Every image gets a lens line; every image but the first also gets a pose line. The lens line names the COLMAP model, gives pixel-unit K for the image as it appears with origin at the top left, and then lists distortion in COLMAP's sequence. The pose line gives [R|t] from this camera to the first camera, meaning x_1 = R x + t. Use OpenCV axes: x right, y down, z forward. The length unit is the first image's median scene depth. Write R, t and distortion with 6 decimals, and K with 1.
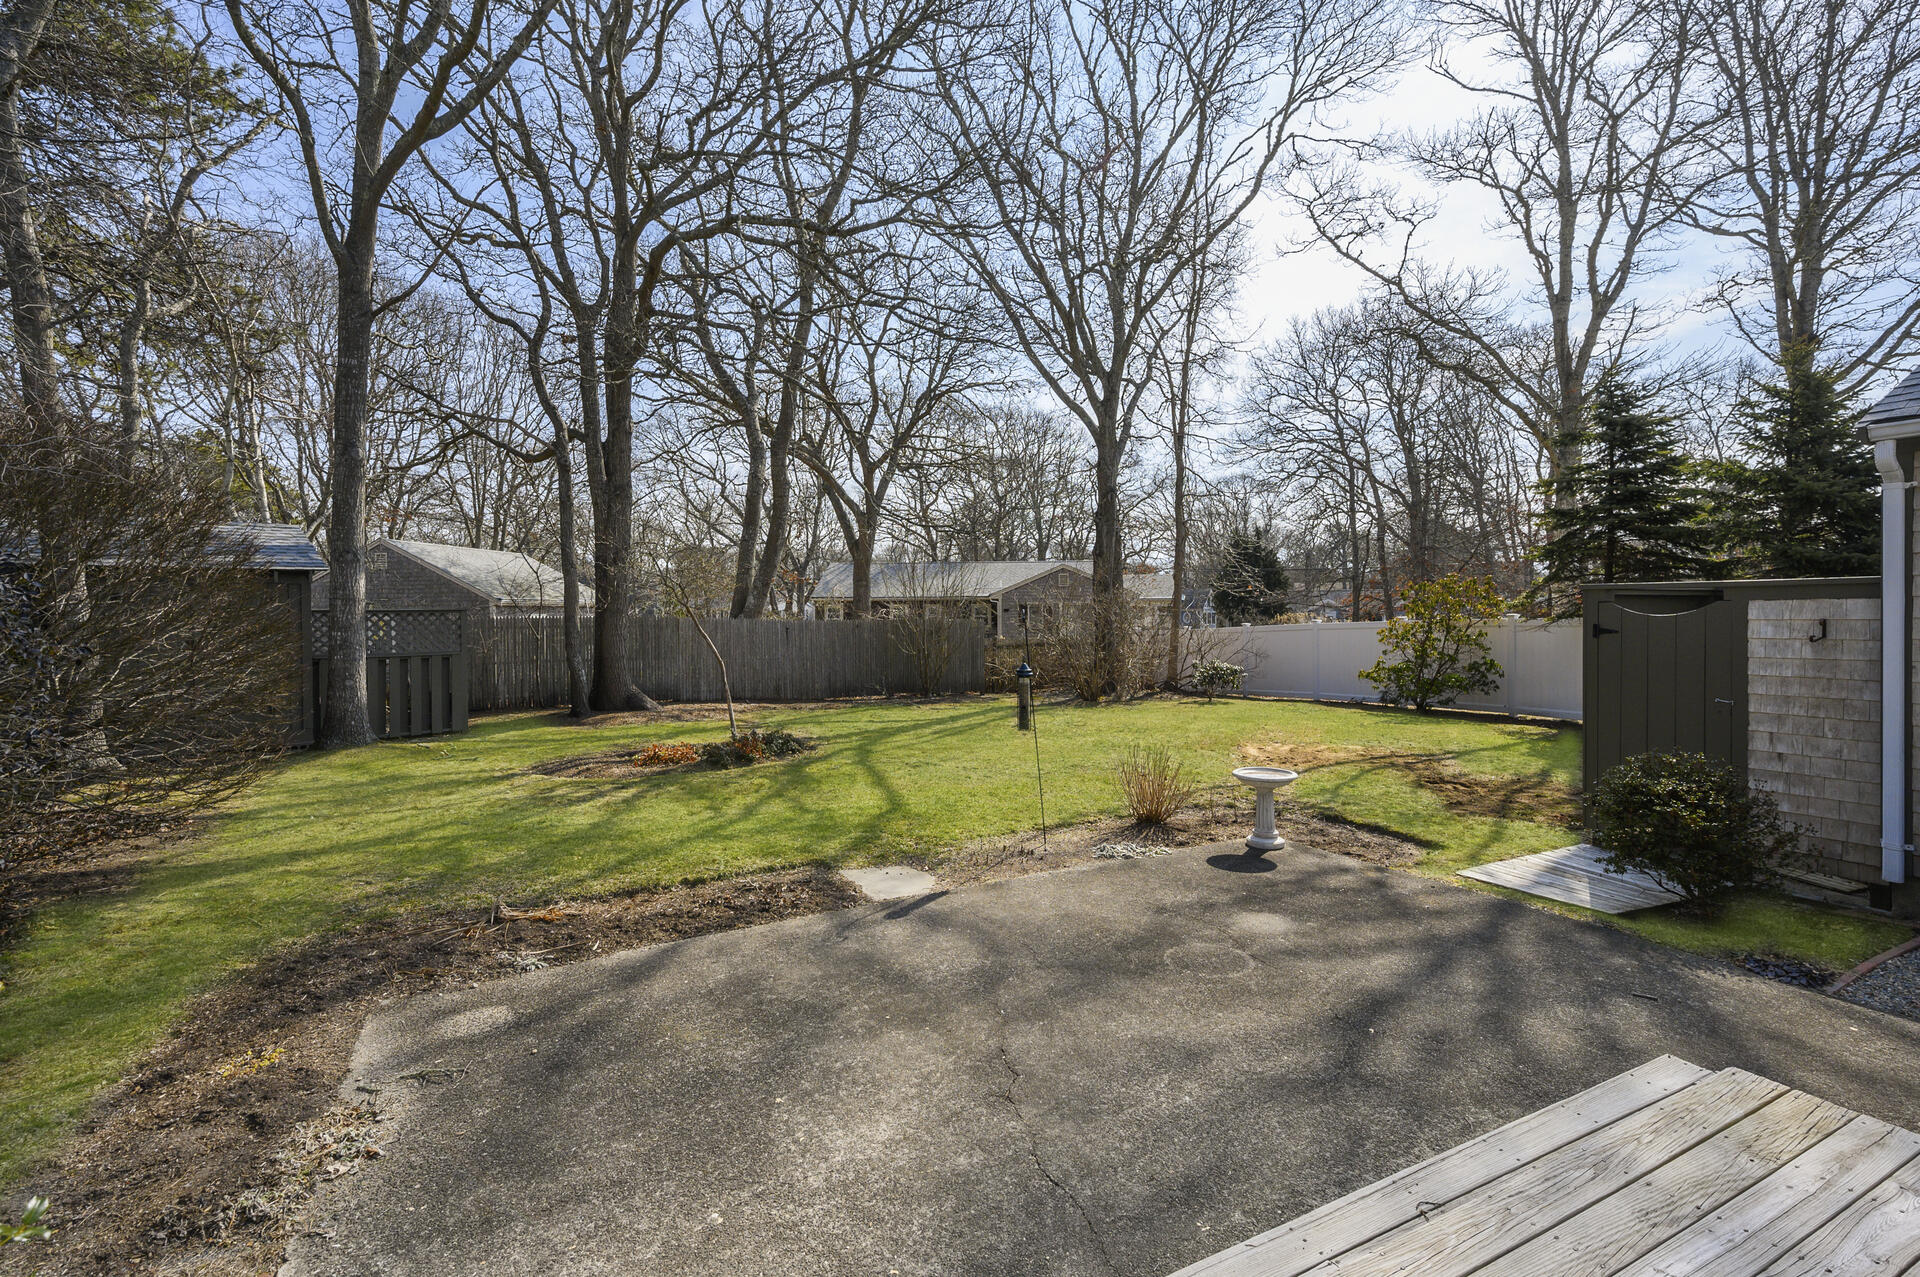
lens RADIAL K [[895.4, 0, 967.2], [0, 895.4, 603.3], [0, 0, 1]] dist [0.000065, -0.000180]
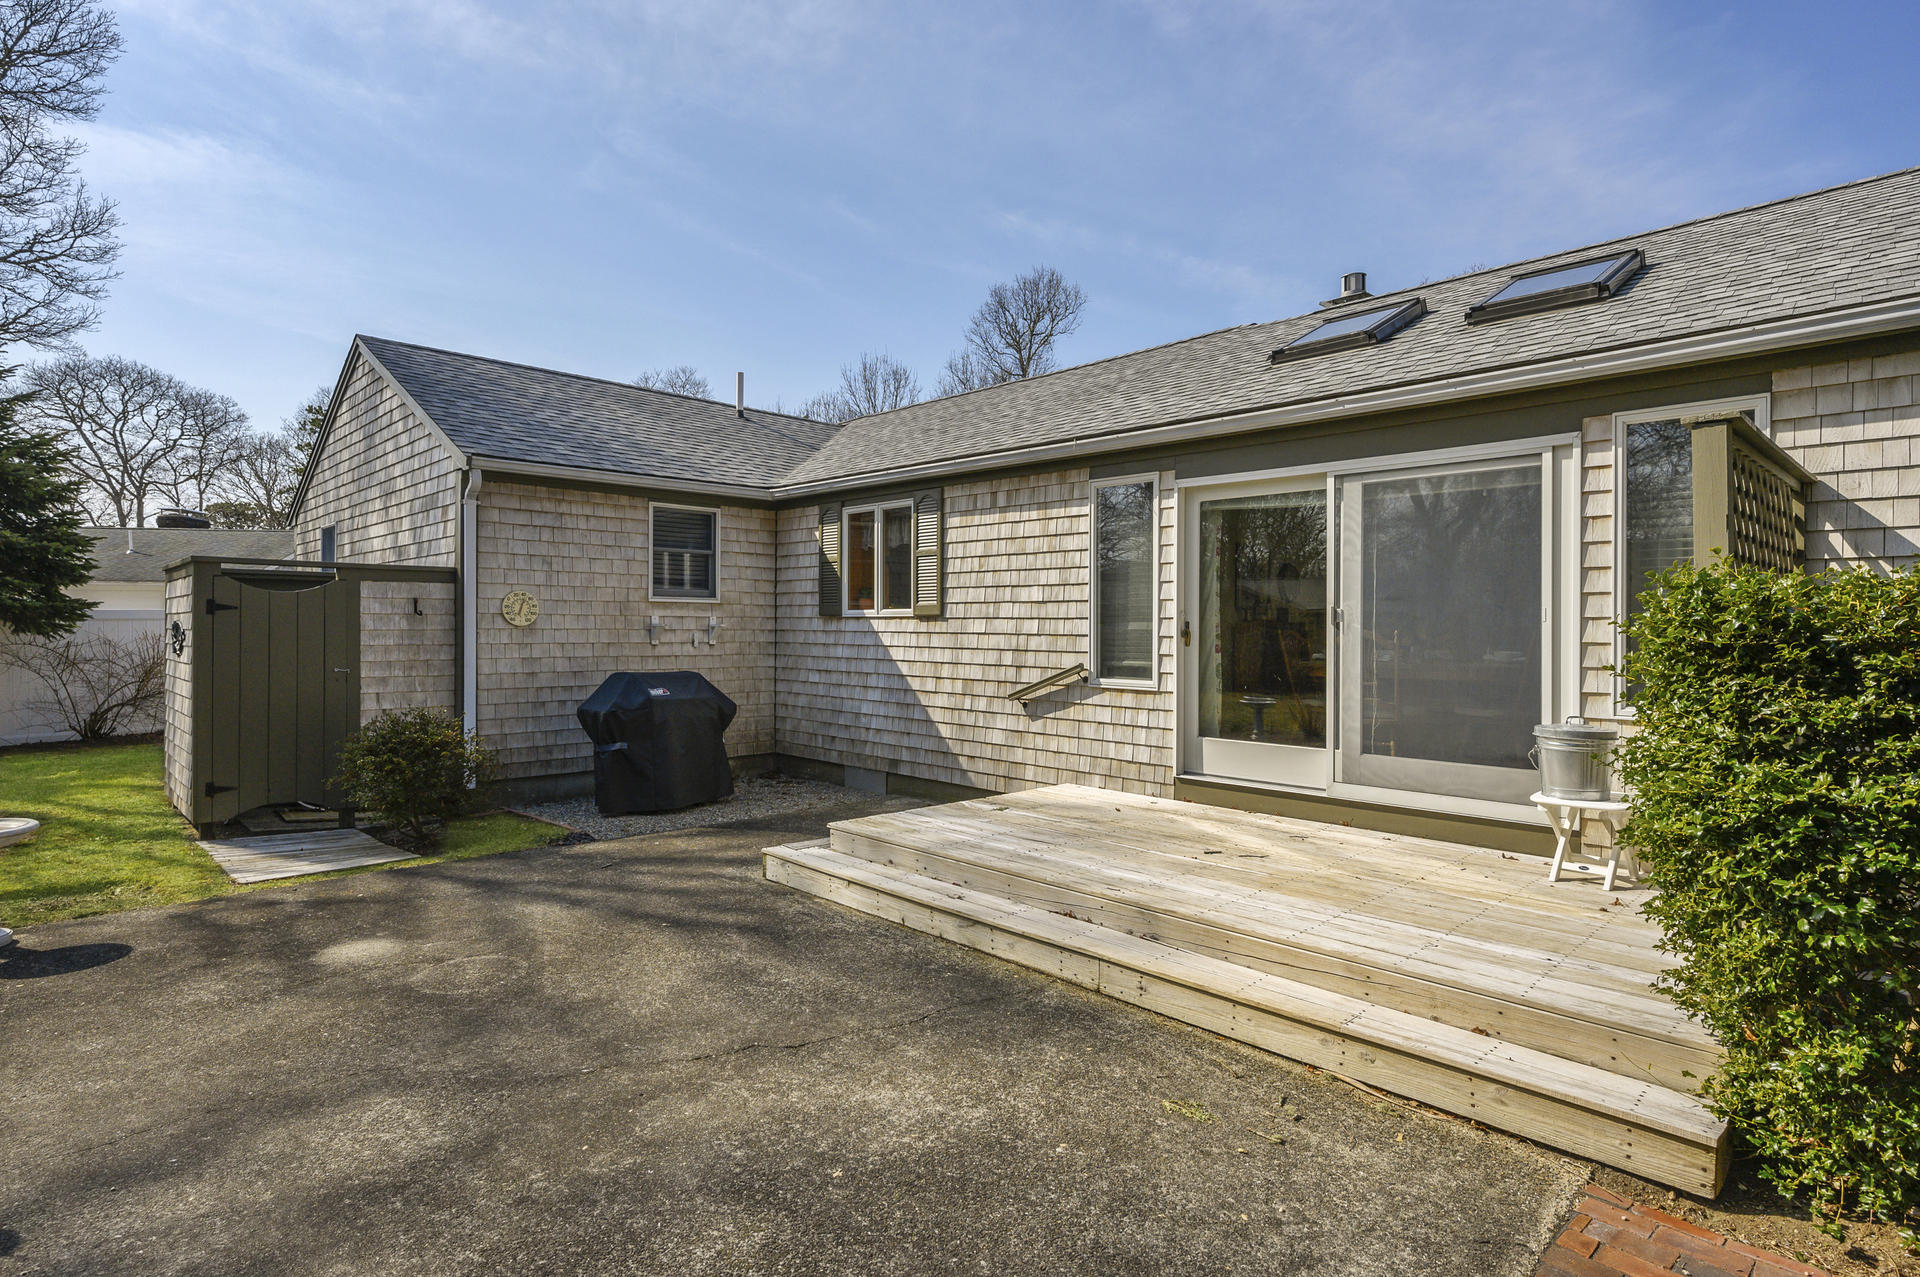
lens RADIAL K [[994.9, 0, 964.6], [0, 994.9, 613.3], [0, 0, 1]] dist [-0.004470, -0.000213]
pose [[-0.278417, 0.015669, 0.960332, -0.758314], [-0.006483, 0.999813, -0.018193, 0.076526], [-0.960438, -0.011291, -0.278264, 0.826545]]
